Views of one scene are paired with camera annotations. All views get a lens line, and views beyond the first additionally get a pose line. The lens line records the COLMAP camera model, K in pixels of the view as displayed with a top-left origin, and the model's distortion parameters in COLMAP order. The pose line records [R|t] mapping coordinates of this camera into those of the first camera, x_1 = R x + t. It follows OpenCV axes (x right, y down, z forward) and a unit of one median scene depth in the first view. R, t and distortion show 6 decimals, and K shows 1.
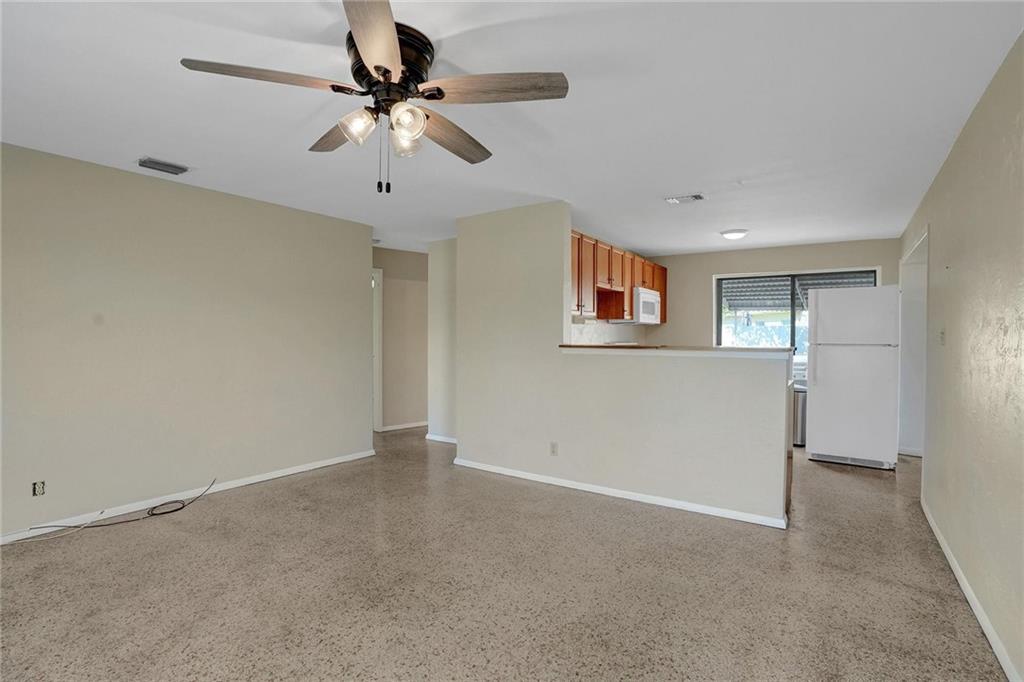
lens RADIAL K [[483.5, 0, 516.2], [0, 483.5, 335.4], [0, 0, 1]] dist [-0.066783, 0.024526]
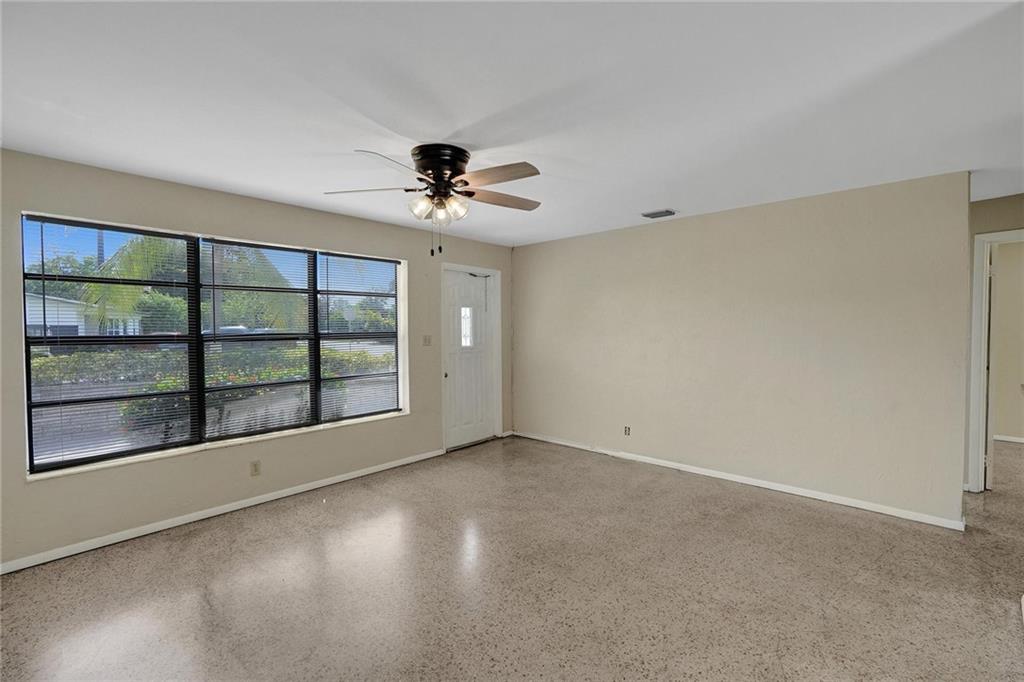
lens RADIAL K [[477.3, 0, 516.1], [0, 477.3, 330.7], [0, 0, 1]] dist [-0.065556, 0.024069]
pose [[-0.183457, 0.003532, -0.983021, 0.632331], [0.000894, 0.999994, 0.003426, -0.030284], [0.983027, -0.000250, -0.183459, 0.815331]]
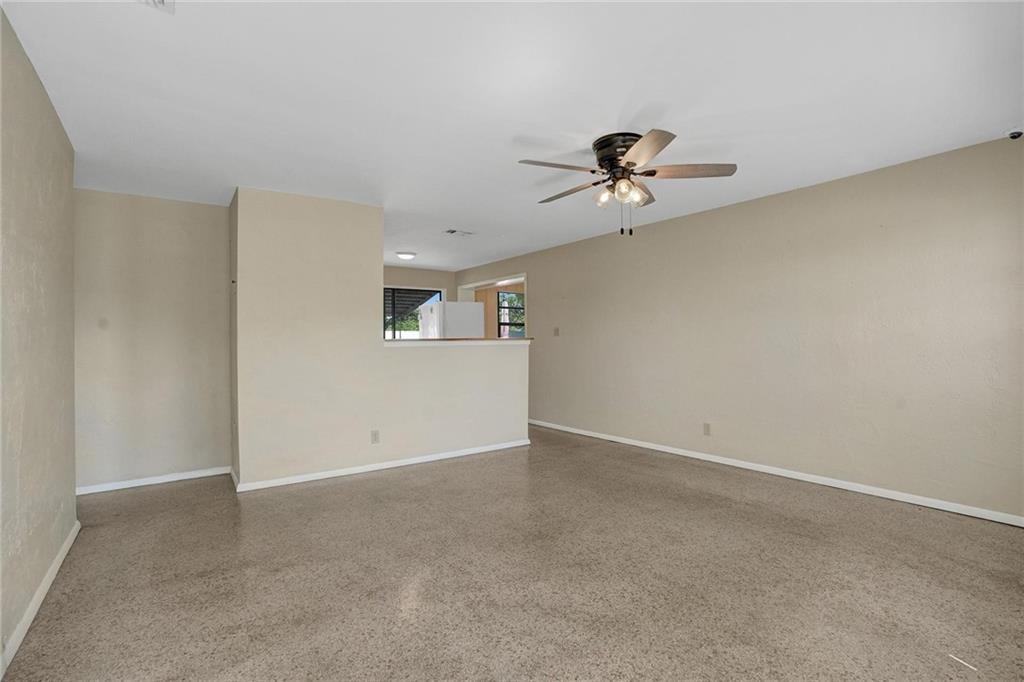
lens RADIAL K [[483.5, 0, 516.2], [0, 483.5, 335.4], [0, 0, 1]] dist [-0.066783, 0.024526]
pose [[0.326194, 0.000467, 0.945303, -1.027390], [0.013447, 0.999896, -0.005134, 0.024907], [-0.945207, 0.014386, 0.326154, 0.441857]]
